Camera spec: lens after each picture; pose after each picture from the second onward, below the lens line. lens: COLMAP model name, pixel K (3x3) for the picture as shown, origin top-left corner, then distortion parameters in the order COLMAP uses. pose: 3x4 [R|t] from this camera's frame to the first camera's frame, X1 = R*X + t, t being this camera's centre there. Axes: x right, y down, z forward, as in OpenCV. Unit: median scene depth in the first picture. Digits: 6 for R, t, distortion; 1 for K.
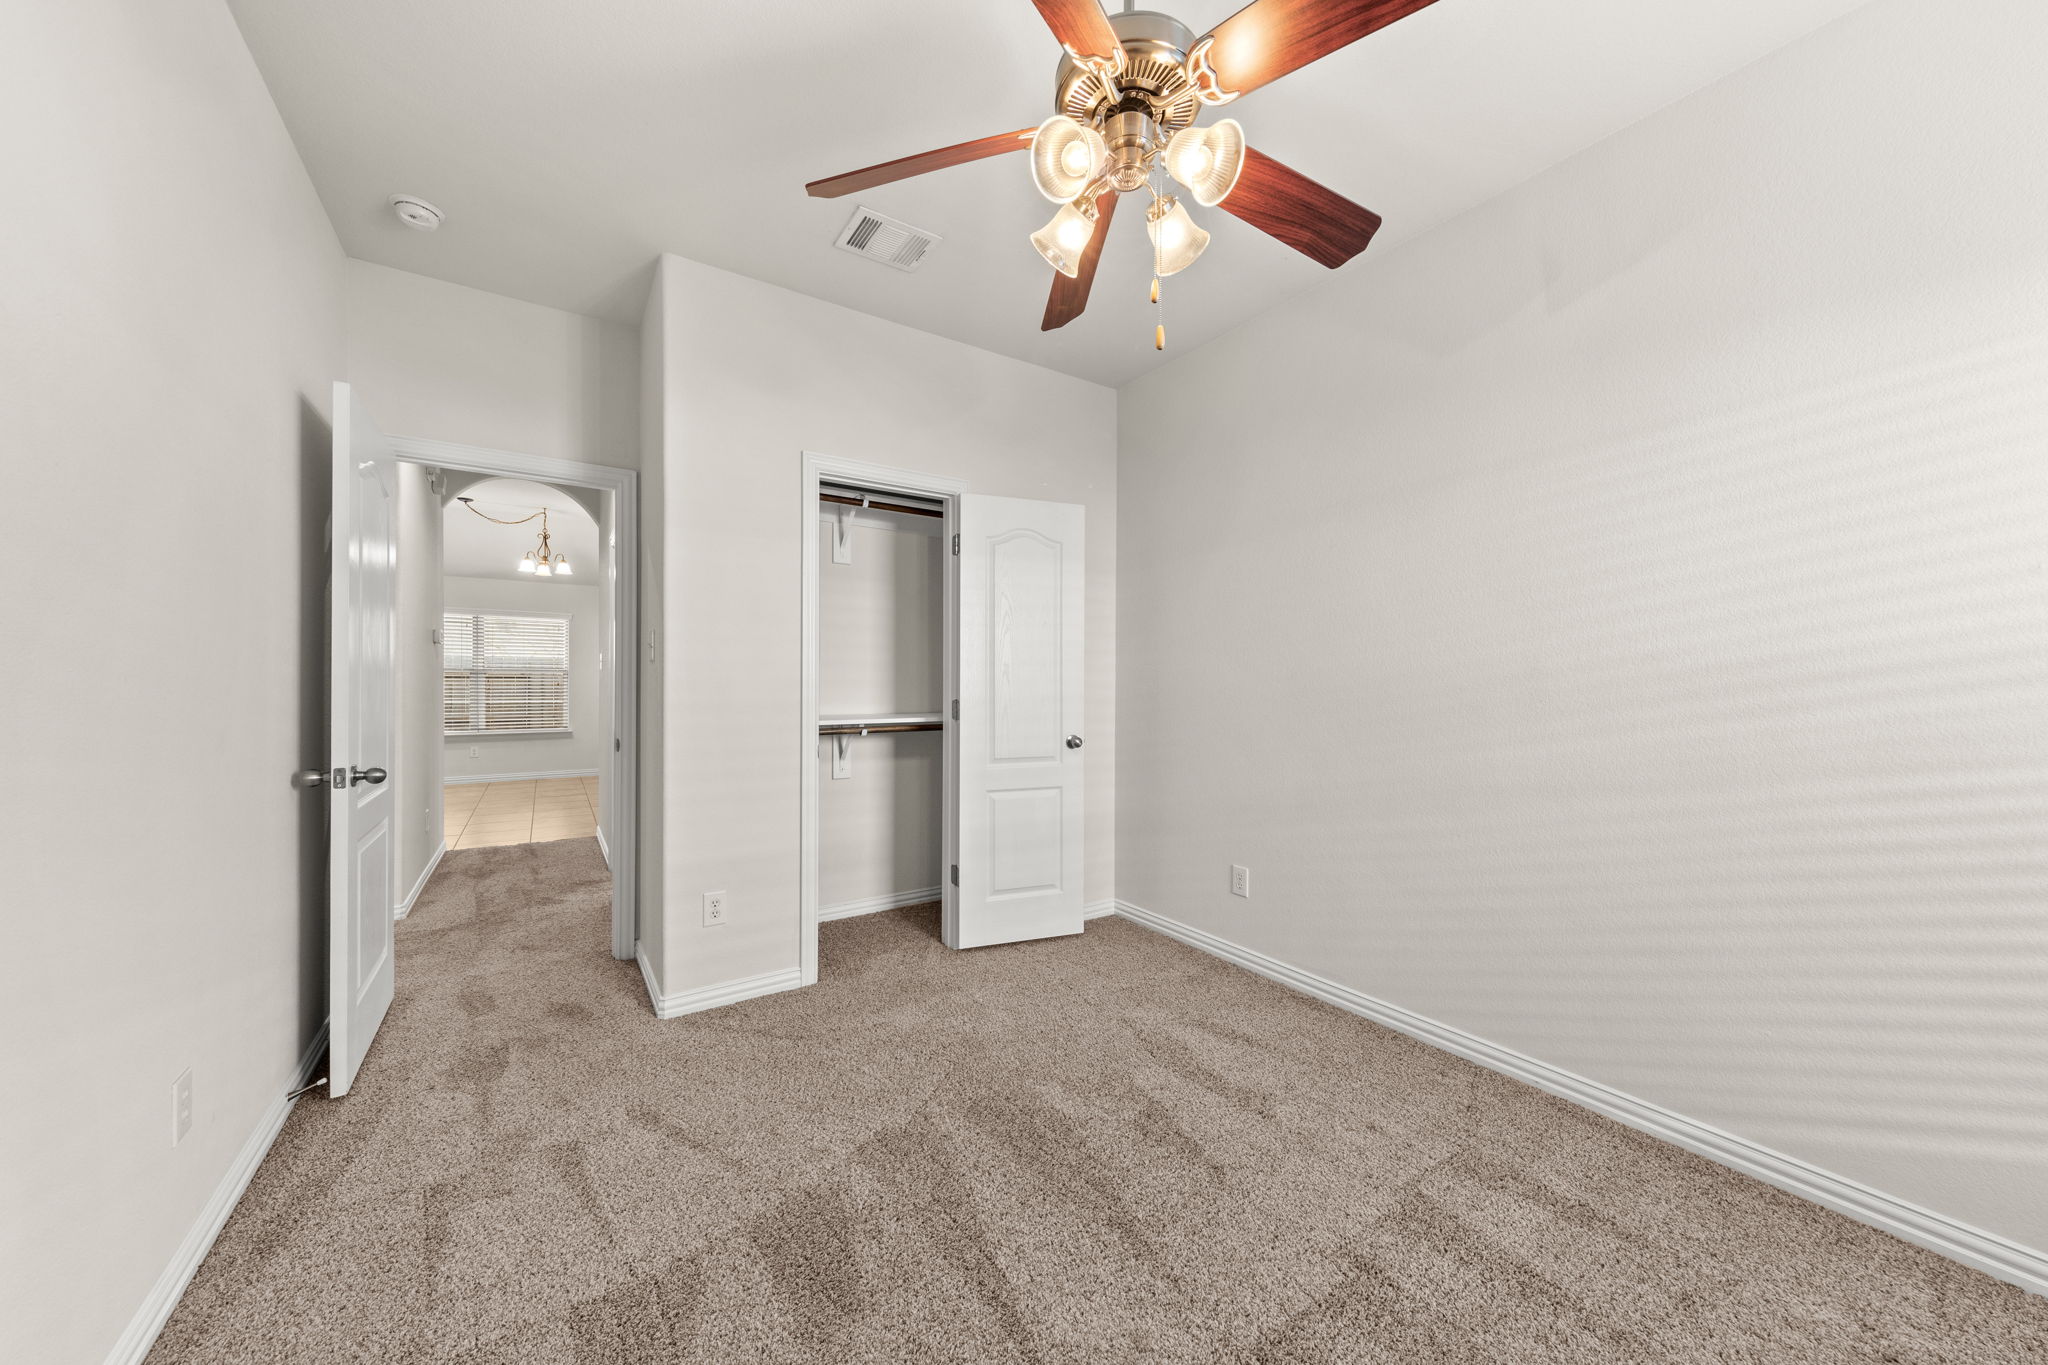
lens RADIAL K [[718.2, 0, 1027.5], [0, 718.2, 695.7], [0, 0, 1]] dist [0.007581, -0.000061]
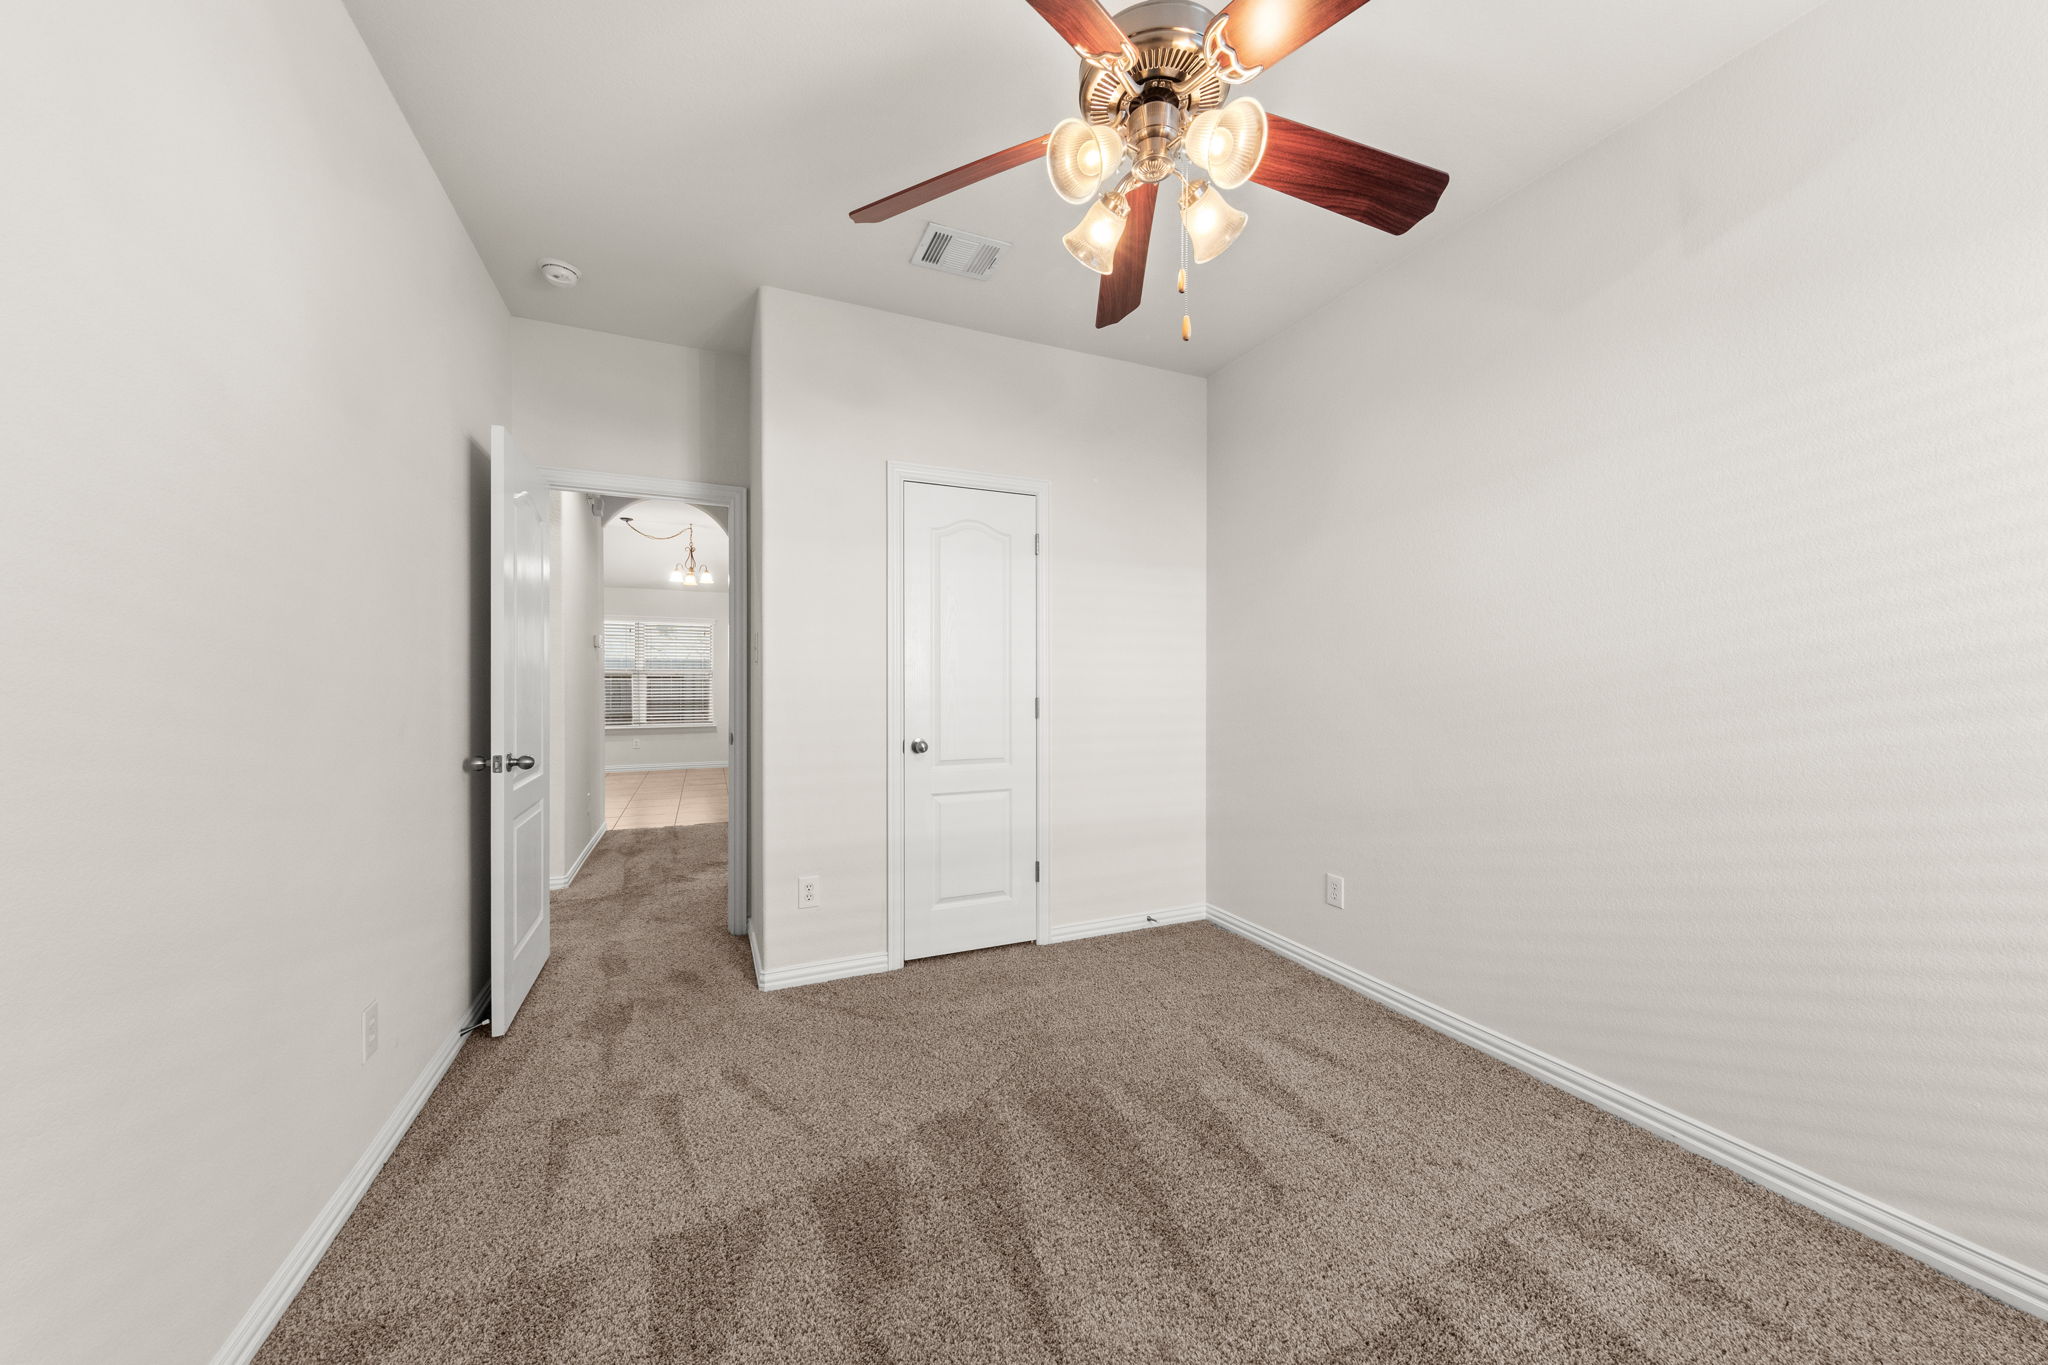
lens RADIAL K [[720.7, 0, 1024.3], [0, 720.7, 694.9], [0, 0, 1]] dist [0.008741, -0.000640]
pose [[0.984682, 0.000981, -0.174359, 0.105485], [-0.000739, 0.999999, 0.001454, -0.000233], [0.174361, -0.001303, 0.984681, -0.004856]]
